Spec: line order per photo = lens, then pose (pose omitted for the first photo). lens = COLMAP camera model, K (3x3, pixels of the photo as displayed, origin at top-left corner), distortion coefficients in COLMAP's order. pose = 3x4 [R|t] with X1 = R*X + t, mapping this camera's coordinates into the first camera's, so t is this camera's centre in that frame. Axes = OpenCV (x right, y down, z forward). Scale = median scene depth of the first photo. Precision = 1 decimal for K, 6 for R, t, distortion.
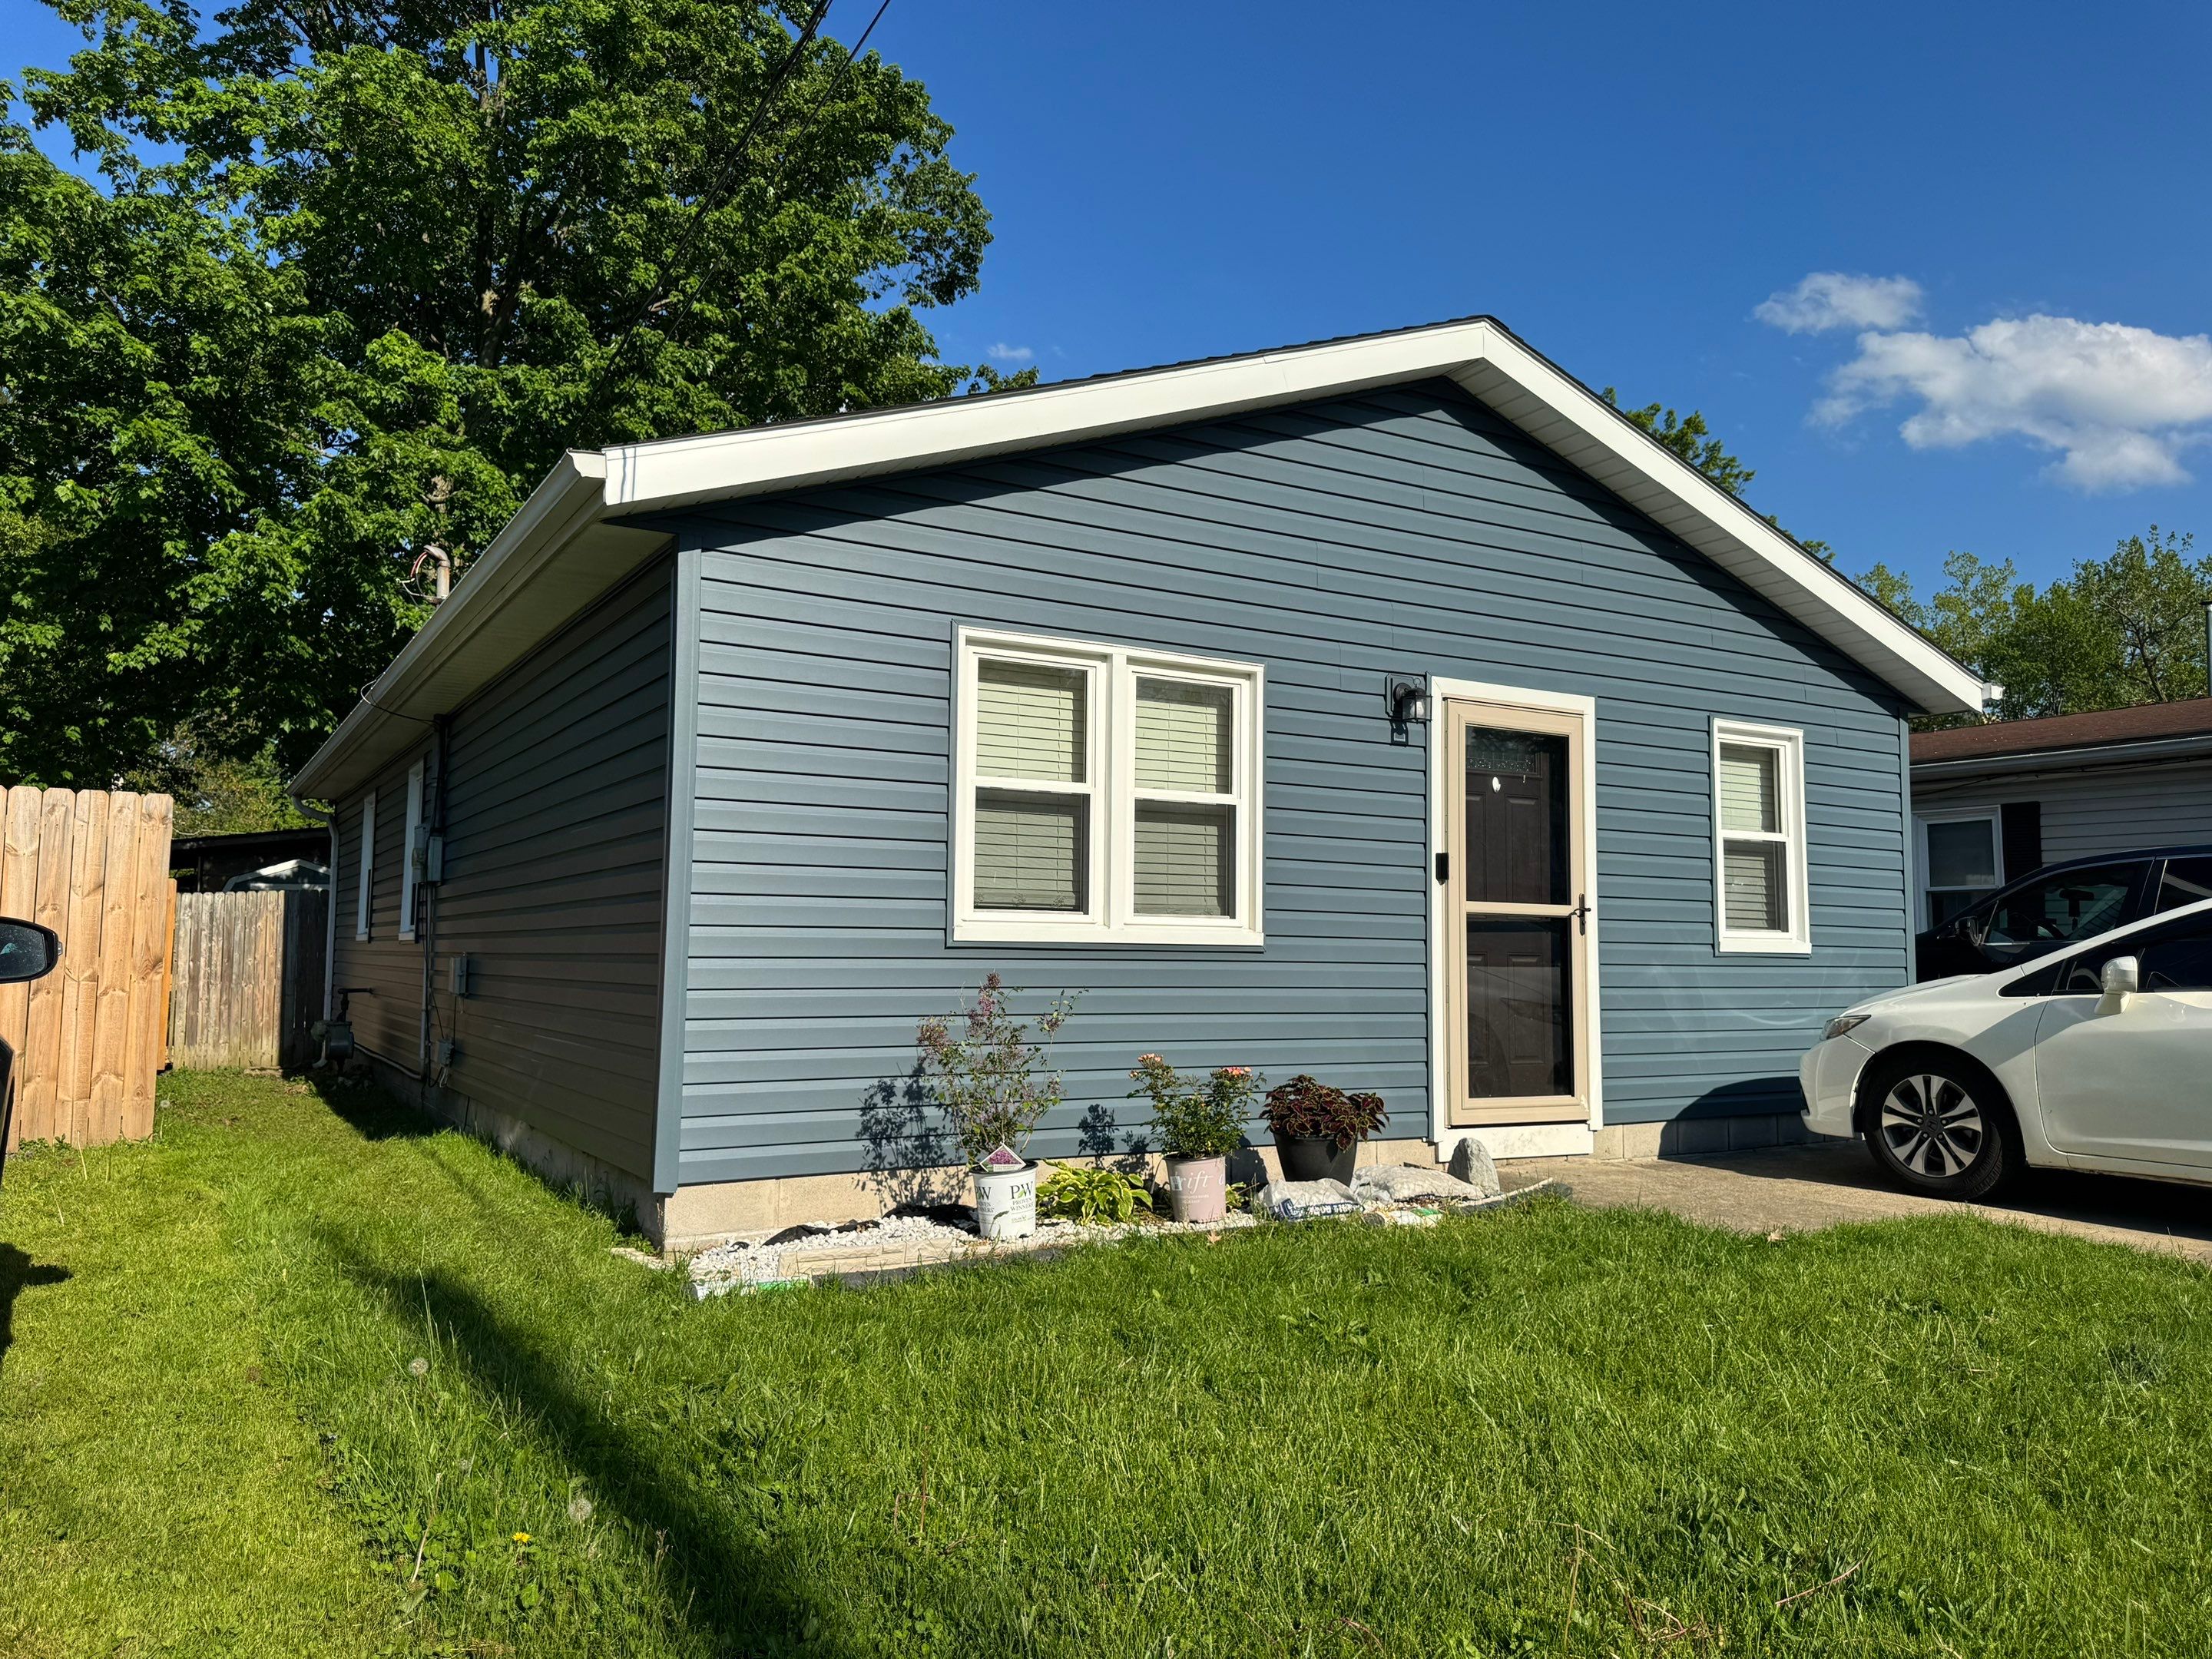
lens RADIAL K [[1555.3, 0, 1113.8], [0, 1555.3, 844.9], [0, 0, 1]] dist [0.088935, -0.106697]
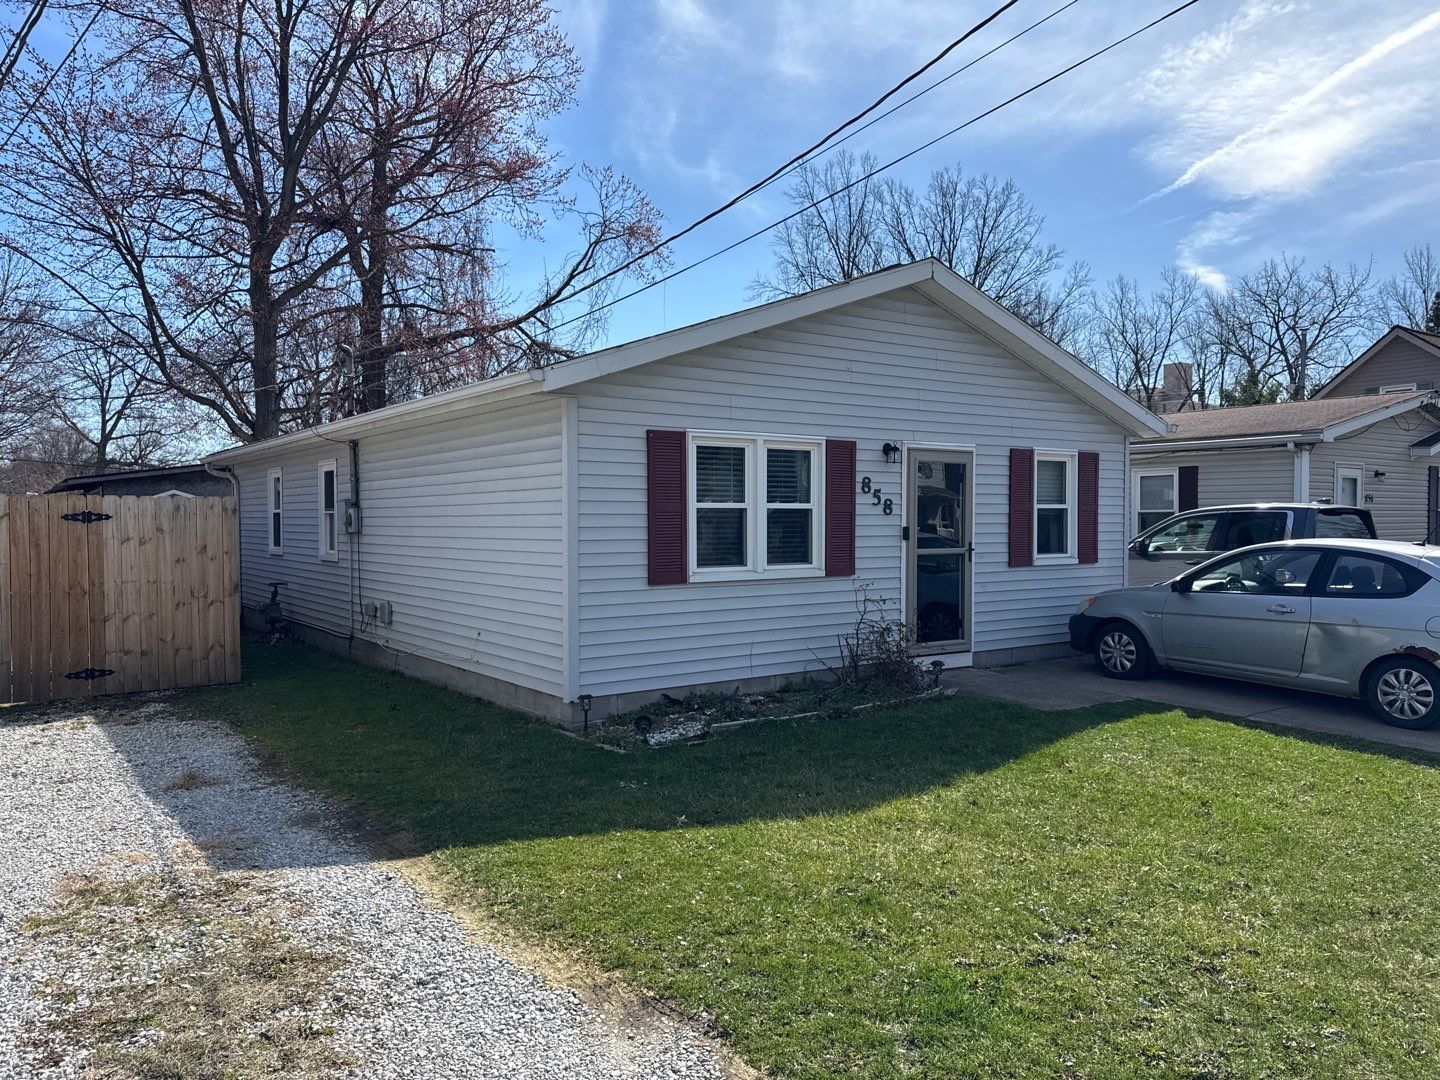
lens RADIAL K [[1012.5, 0, 725.1], [0, 1012.5, 550.1], [0, 0, 1]] dist [0.088935, -0.106697]
pose [[0.996147, -0.014627, 0.086466, -0.139888], [0.006163, 0.995231, 0.097349, -0.094540], [-0.087477, -0.096441, 0.991487, -0.296048]]
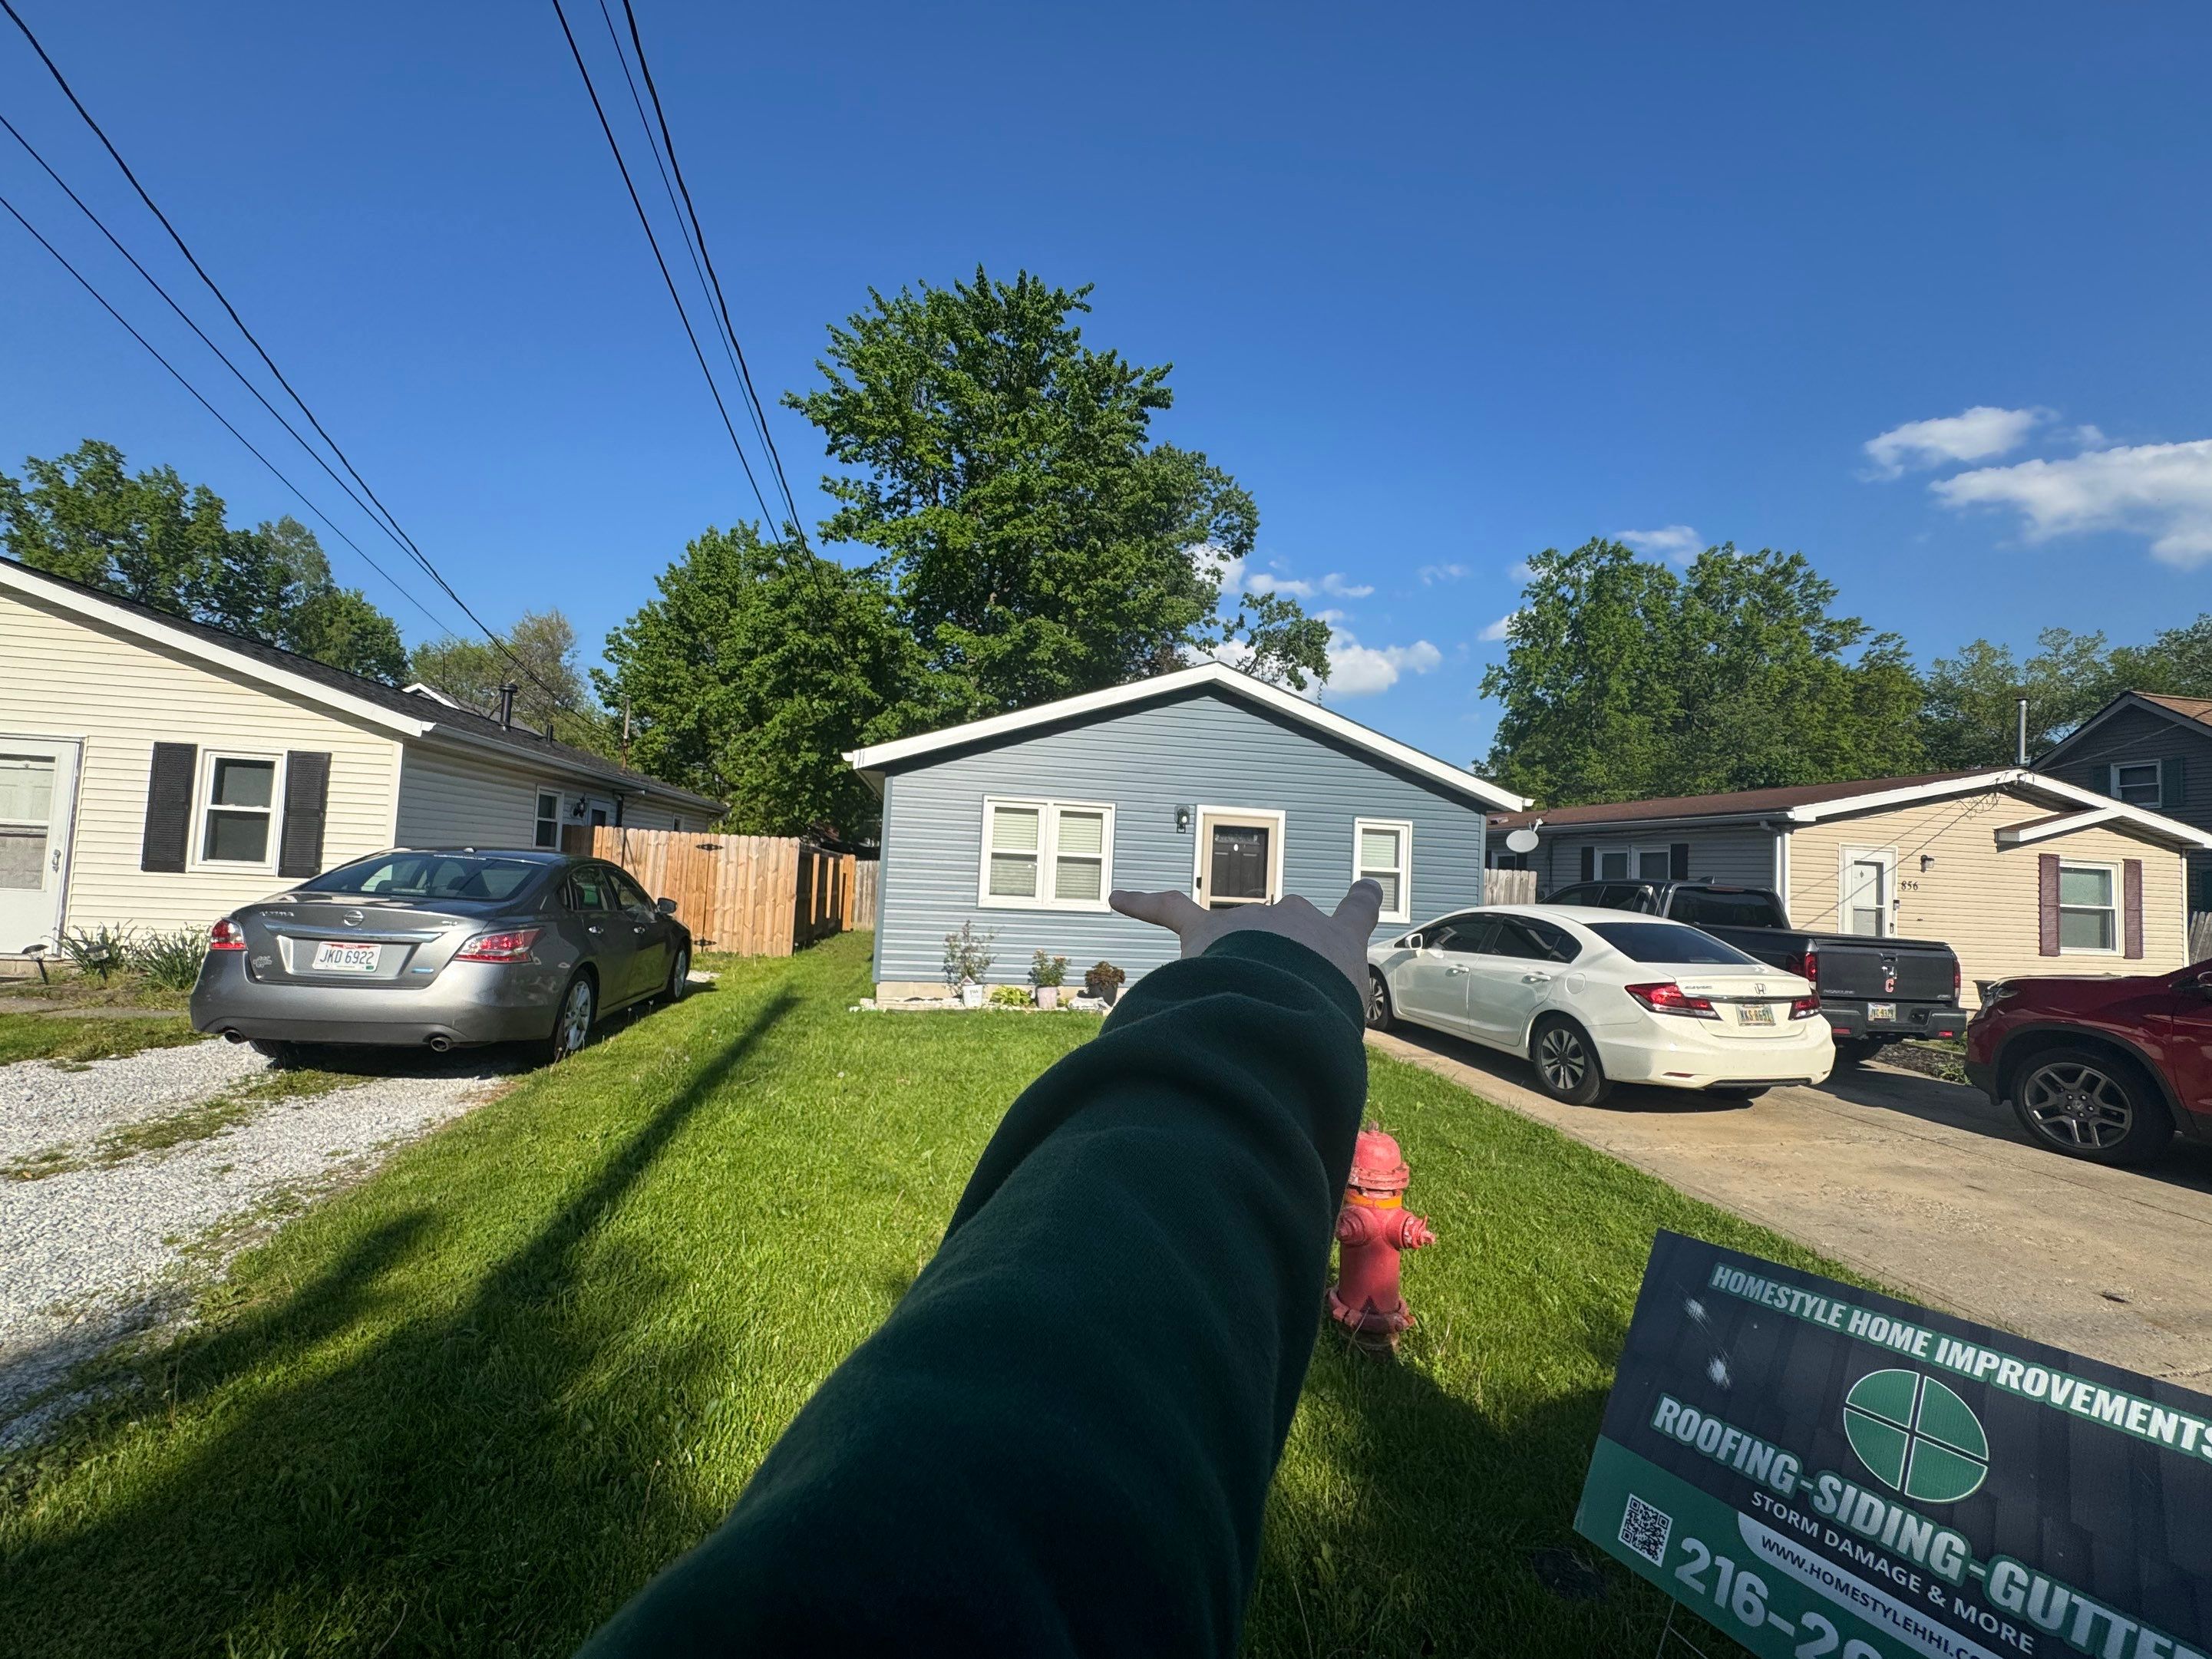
lens RADIAL K [[874.0, 0, 1106.0], [0, 874.0, 829.5], [0, 0, 1]] dist [0.001541, 0.000082]
pose [[0.940488, 0.017607, -0.339371, 0.544075], [-0.015177, 0.999837, 0.009812, -0.081086], [0.339488, -0.004077, 0.940602, -0.359017]]
